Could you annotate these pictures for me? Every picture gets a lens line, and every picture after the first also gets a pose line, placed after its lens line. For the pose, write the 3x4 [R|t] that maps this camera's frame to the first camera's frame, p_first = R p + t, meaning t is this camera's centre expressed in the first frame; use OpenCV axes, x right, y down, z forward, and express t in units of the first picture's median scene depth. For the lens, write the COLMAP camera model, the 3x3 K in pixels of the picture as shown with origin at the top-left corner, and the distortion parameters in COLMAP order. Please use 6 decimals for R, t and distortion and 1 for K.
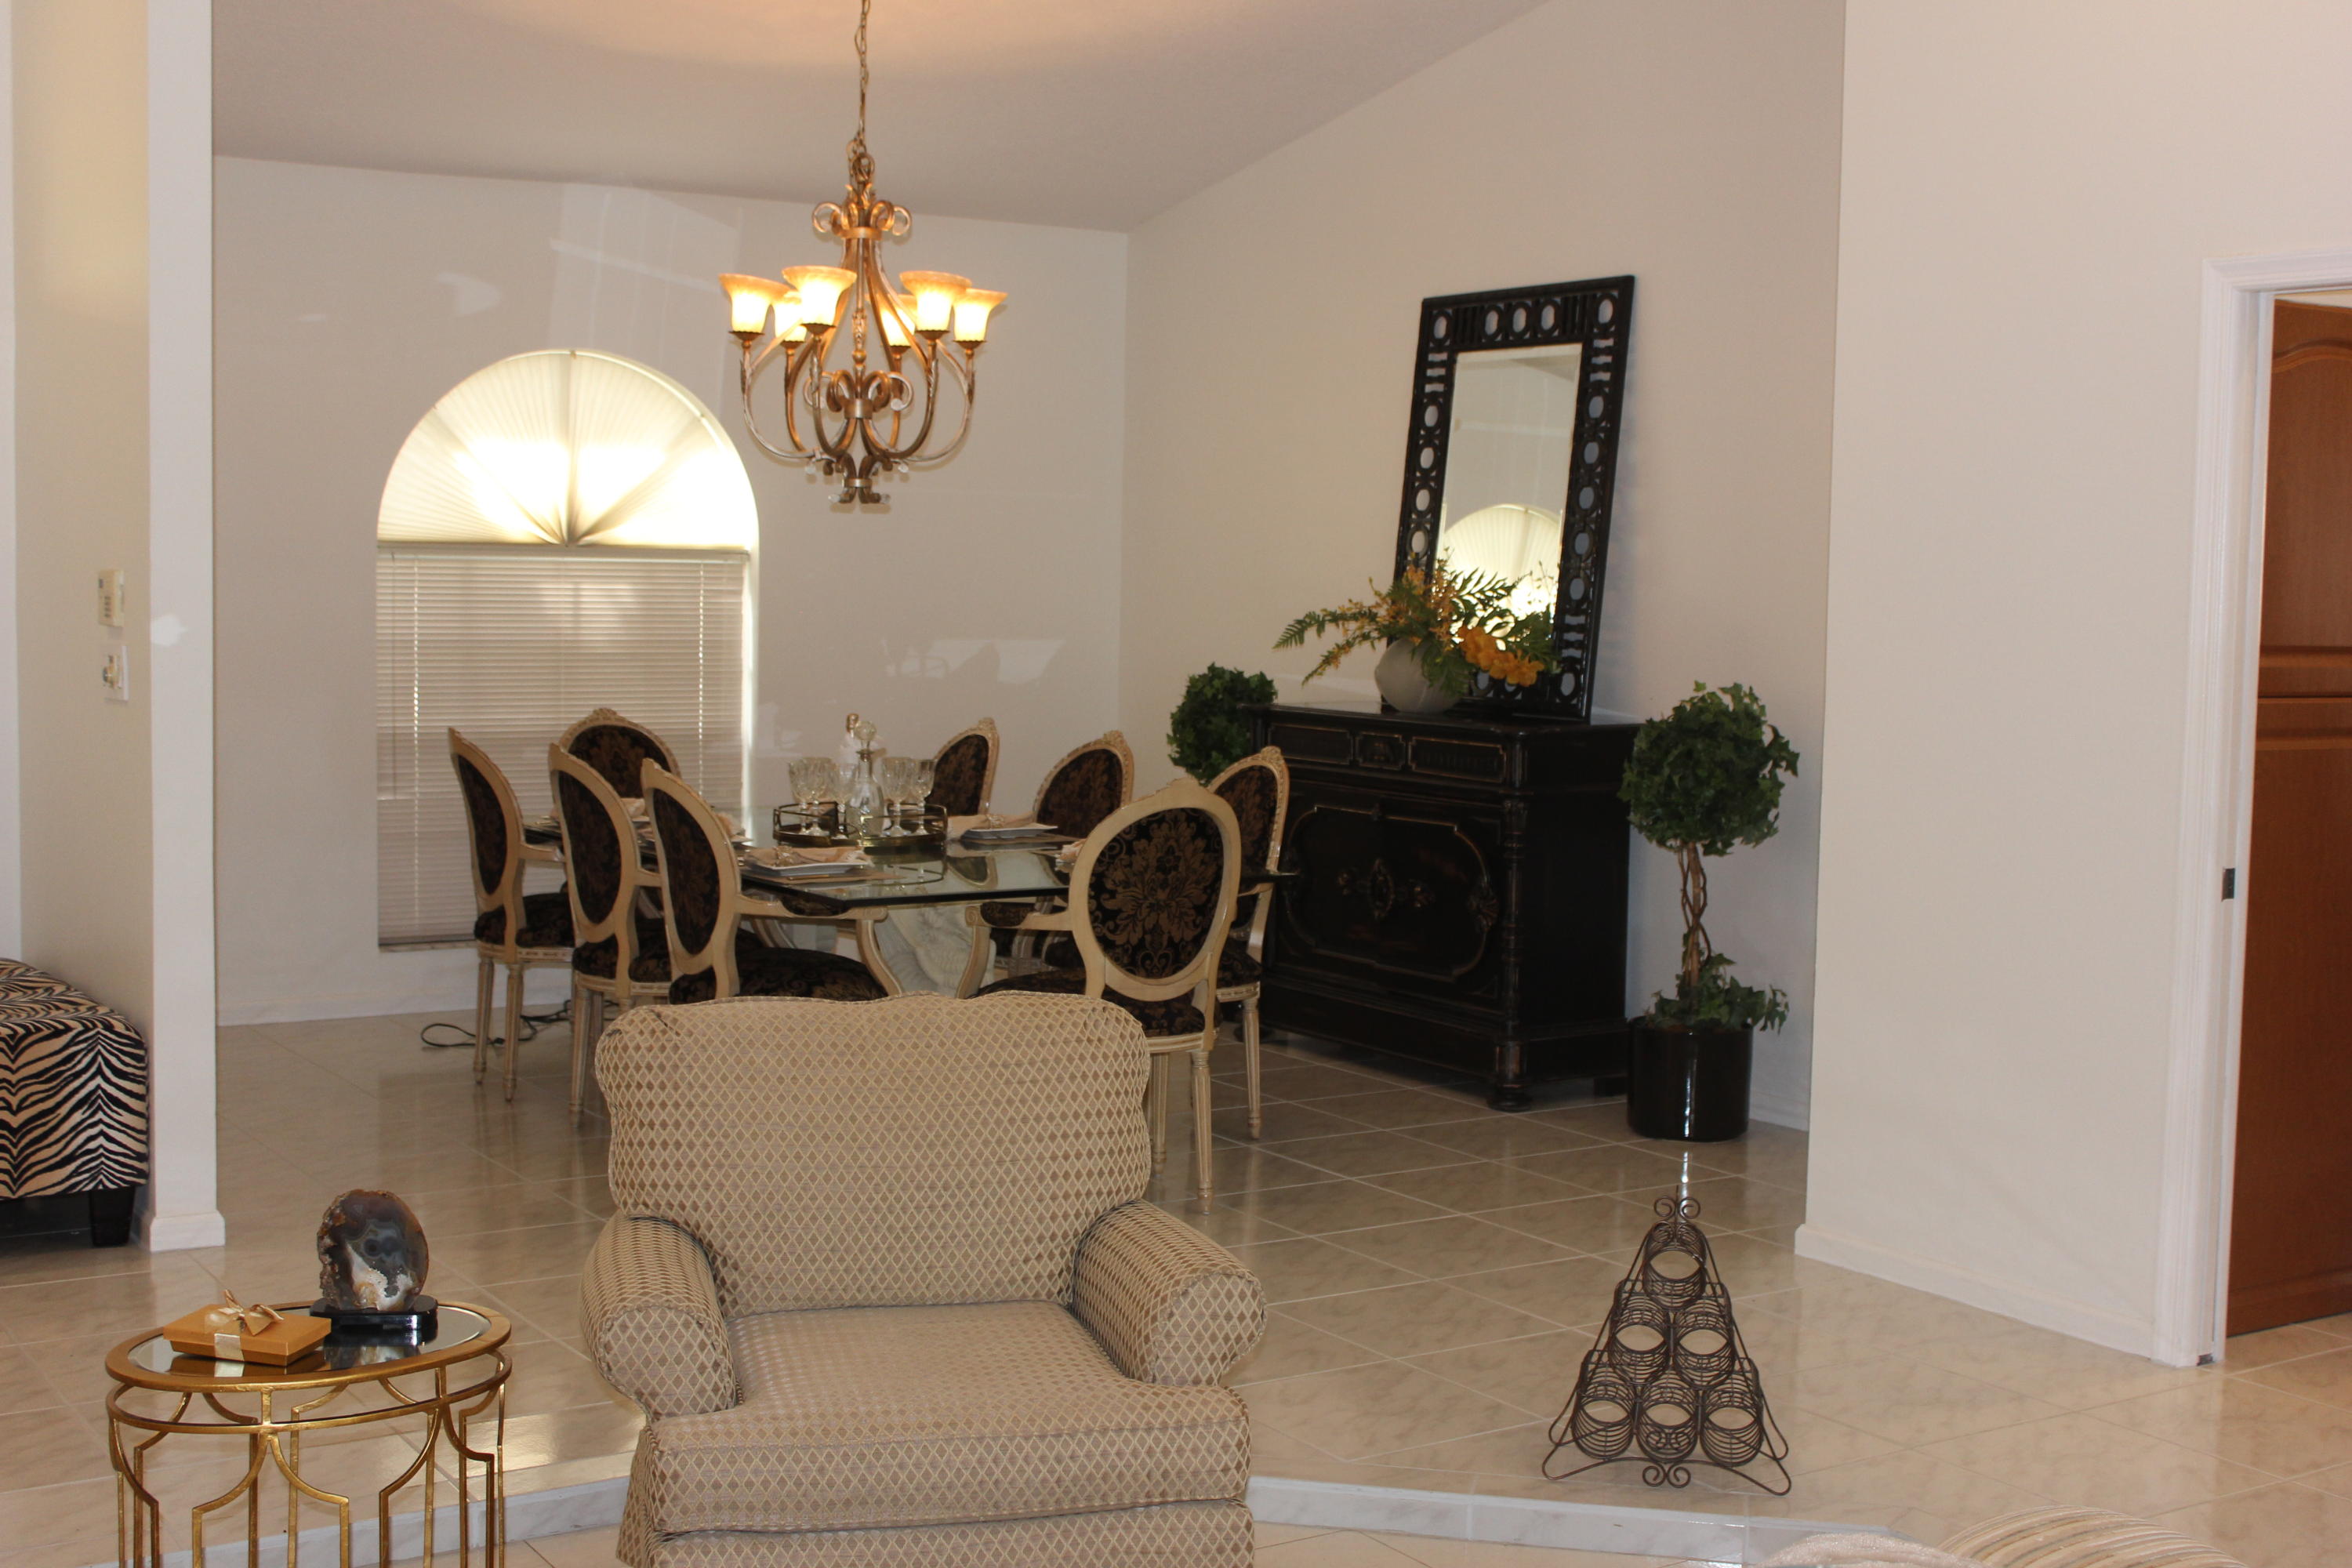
lens RADIAL K [[2743.2, 0, 1117.7], [0, 2743.2, 745.2], [0, 0, 1]] dist [-0.217965, 0.562765]
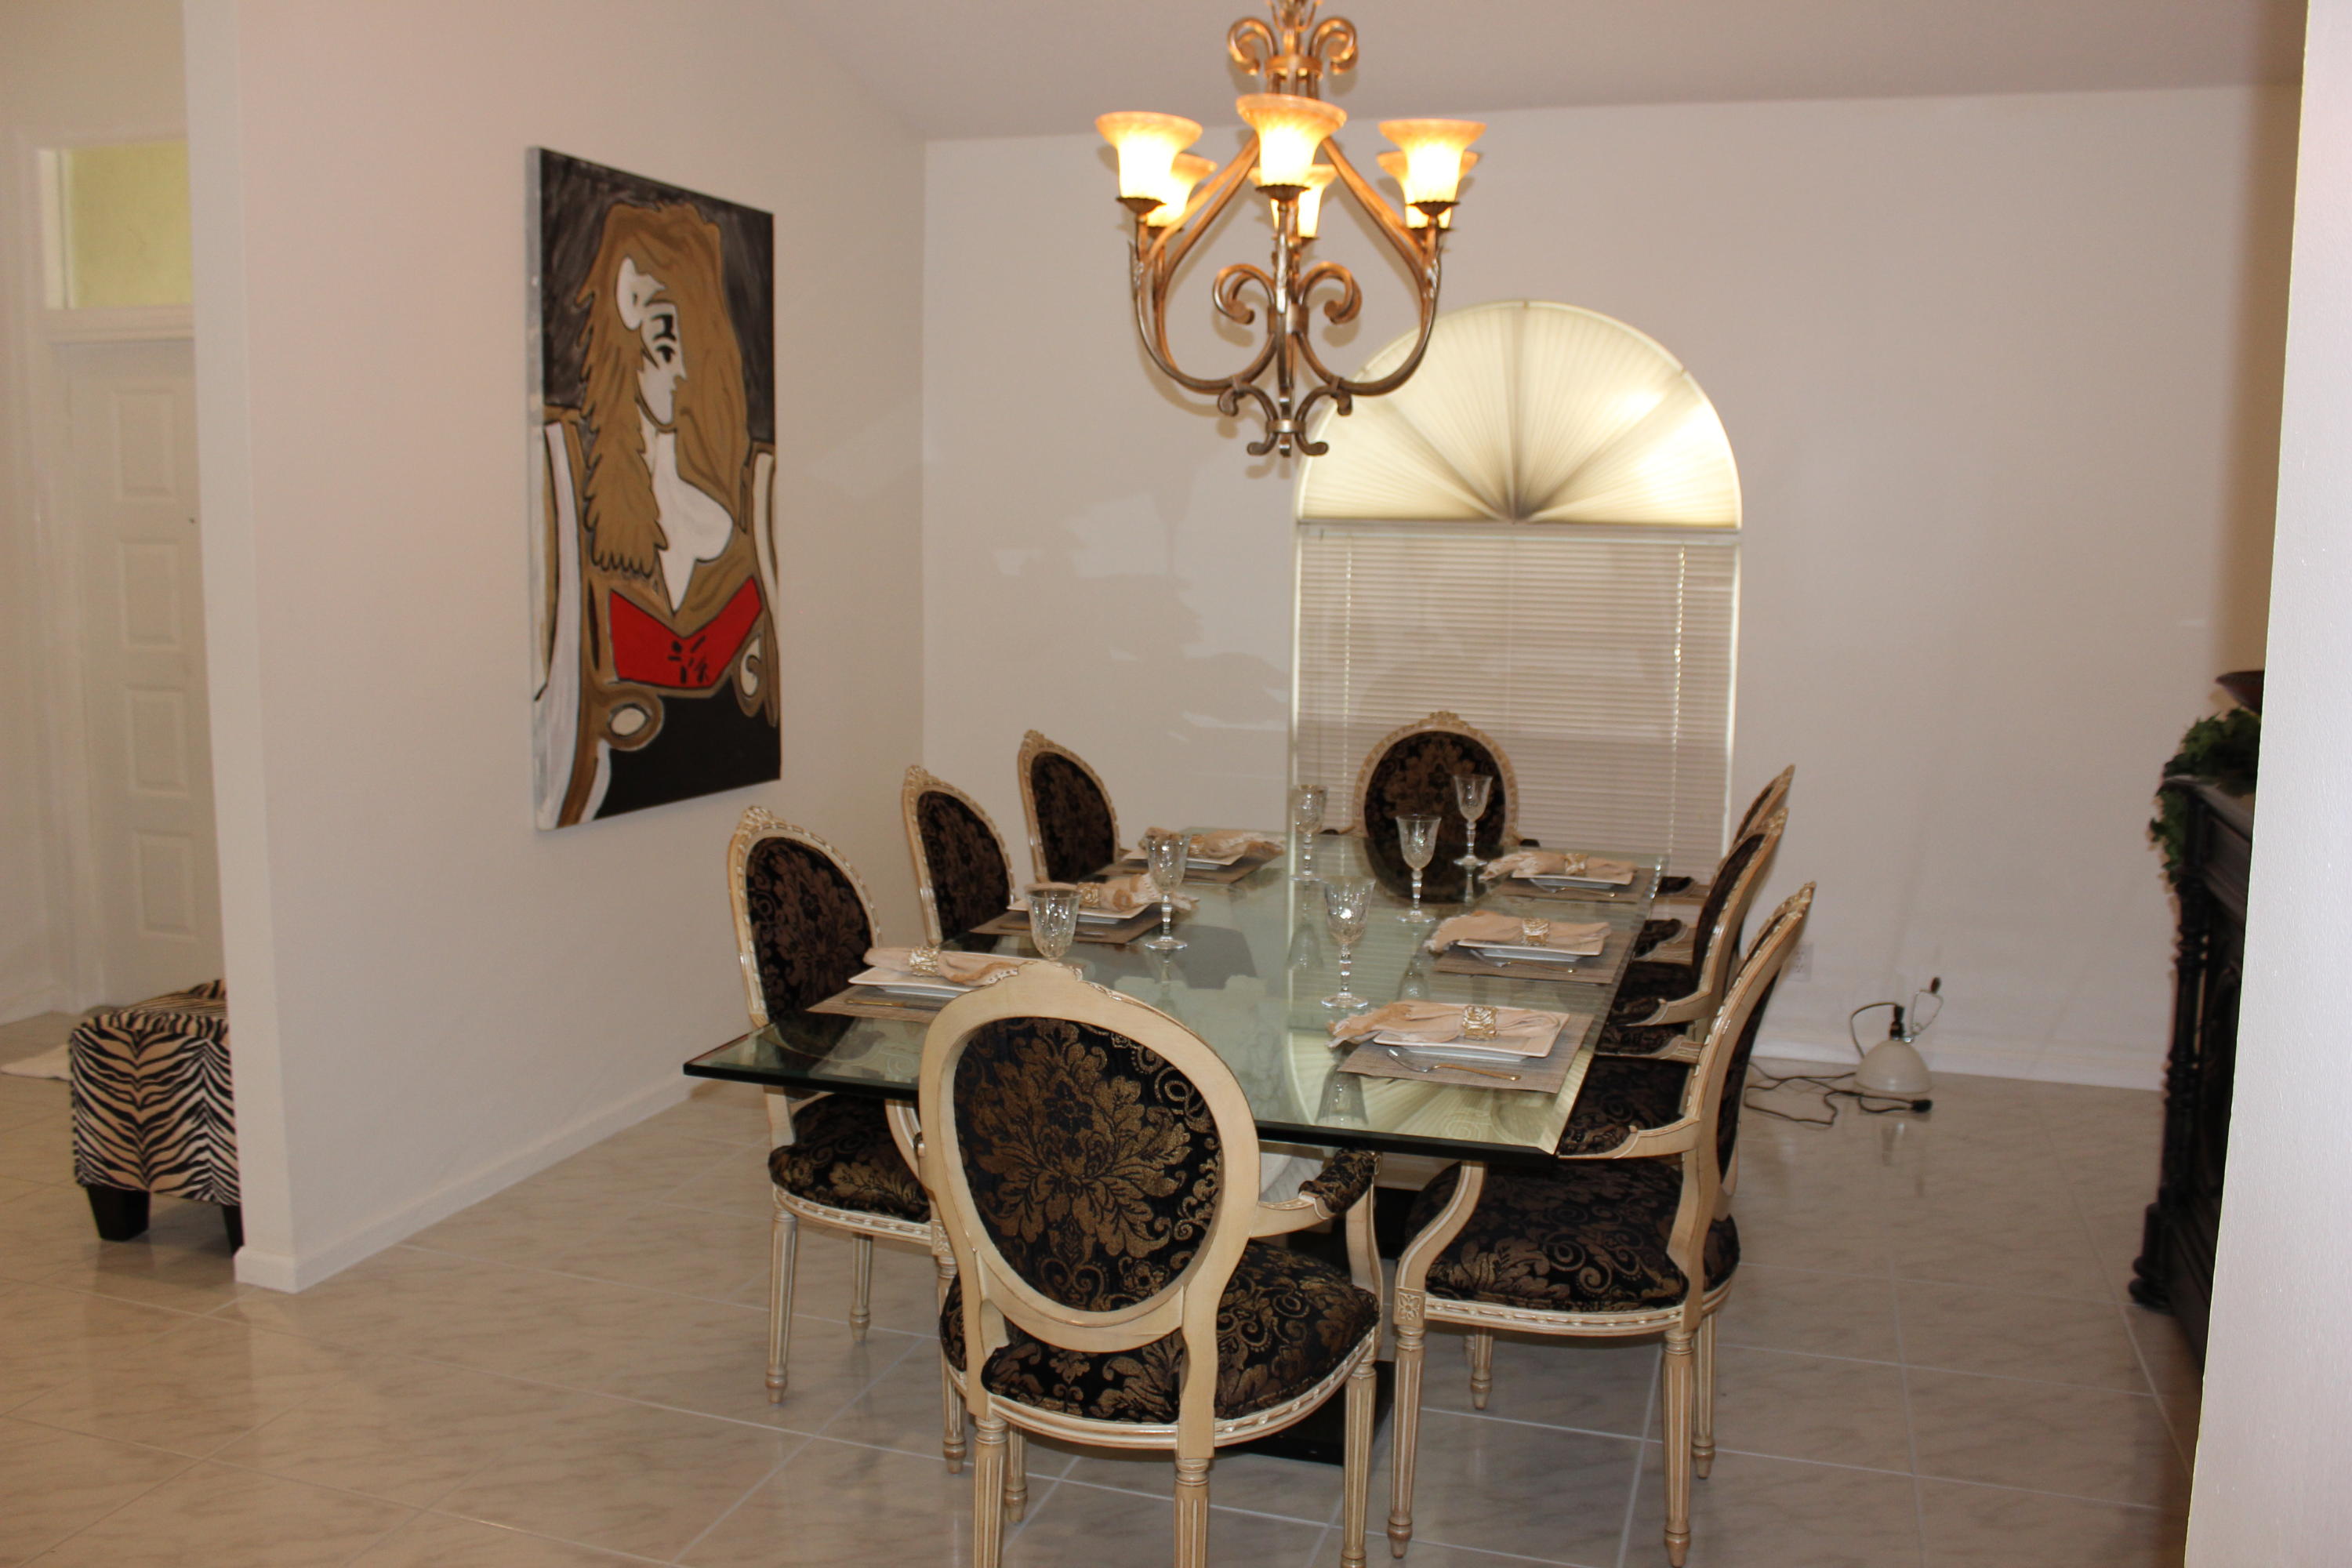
lens RADIAL K [[1952.1, 0, 1174.5], [0, 1952.1, 755.8], [0, 0, 1]] dist [-0.174233, 0.148741]
pose [[0.634187, 0.083772, -0.768628, 0.272614], [-0.050607, 0.996479, 0.066849, -0.045094], [0.771522, -0.003497, 0.636193, 0.672070]]
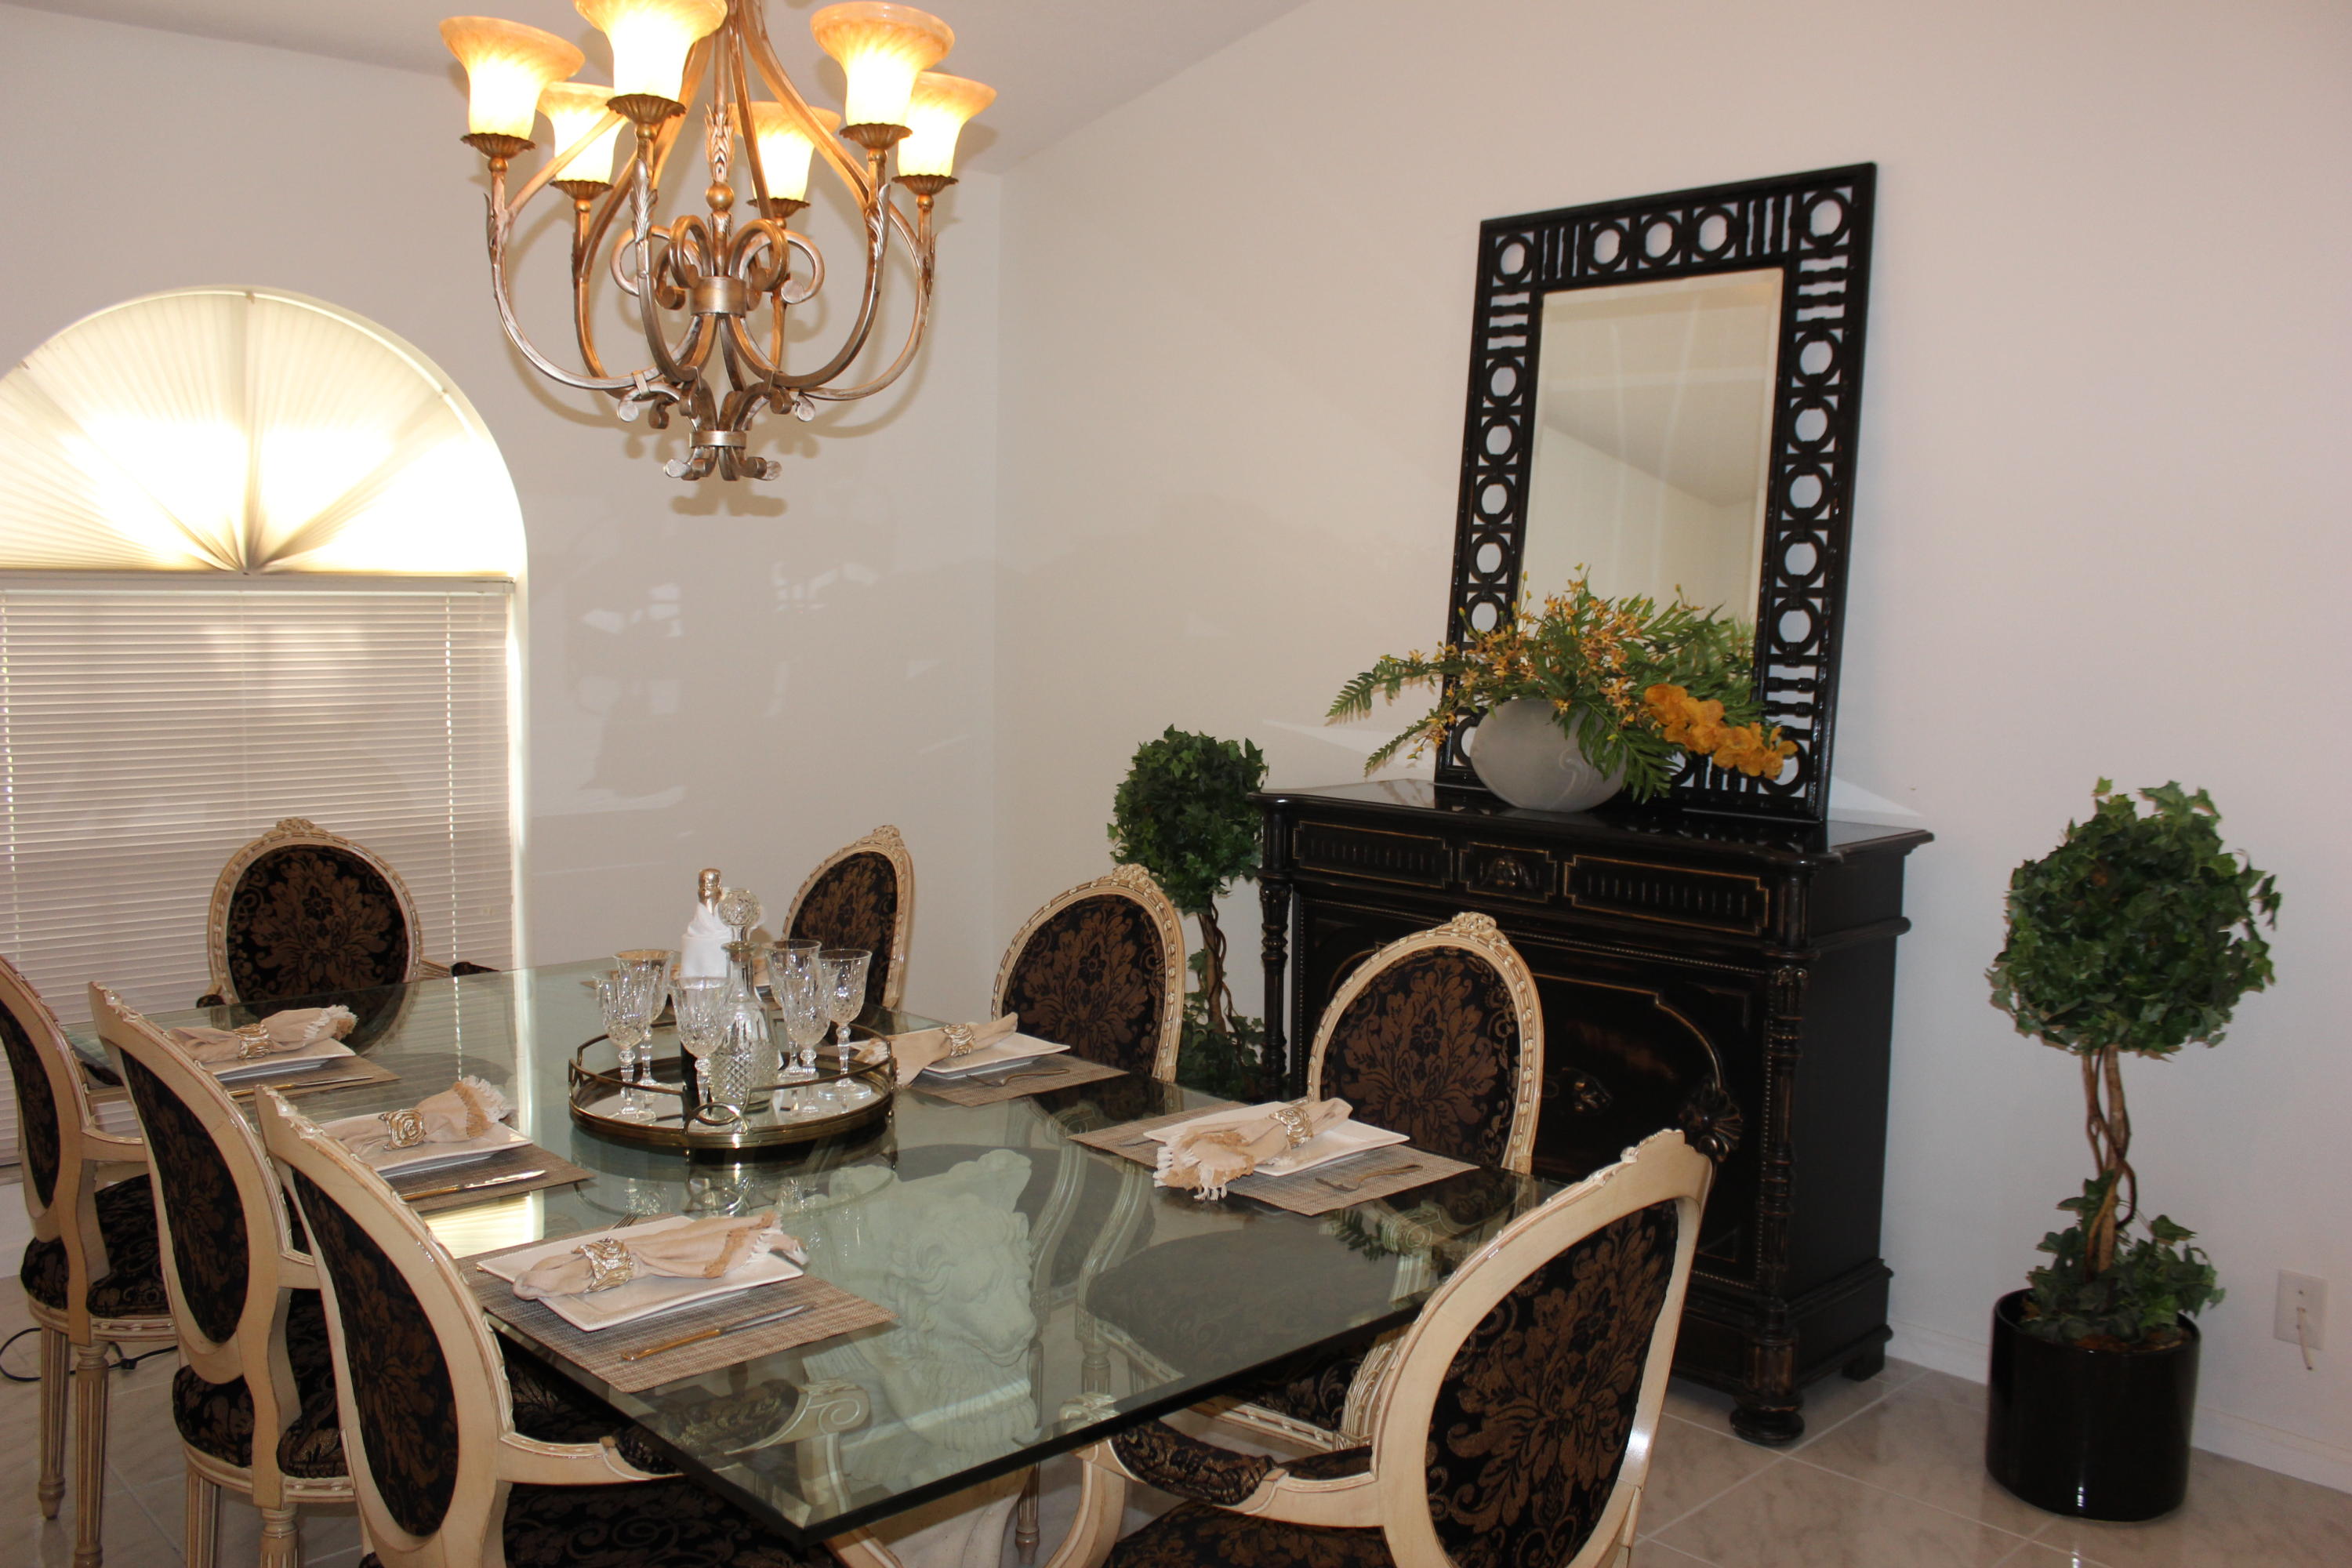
lens RADIAL K [[1952.1, 0, 1174.5], [0, 1952.1, 755.8], [0, 0, 1]] dist [-0.174233, 0.148741]
pose [[0.981400, -0.021459, 0.190771, -0.082793], [0.017782, 0.999622, 0.020963, -0.042886], [-0.191149, -0.017180, 0.981411, 0.634120]]
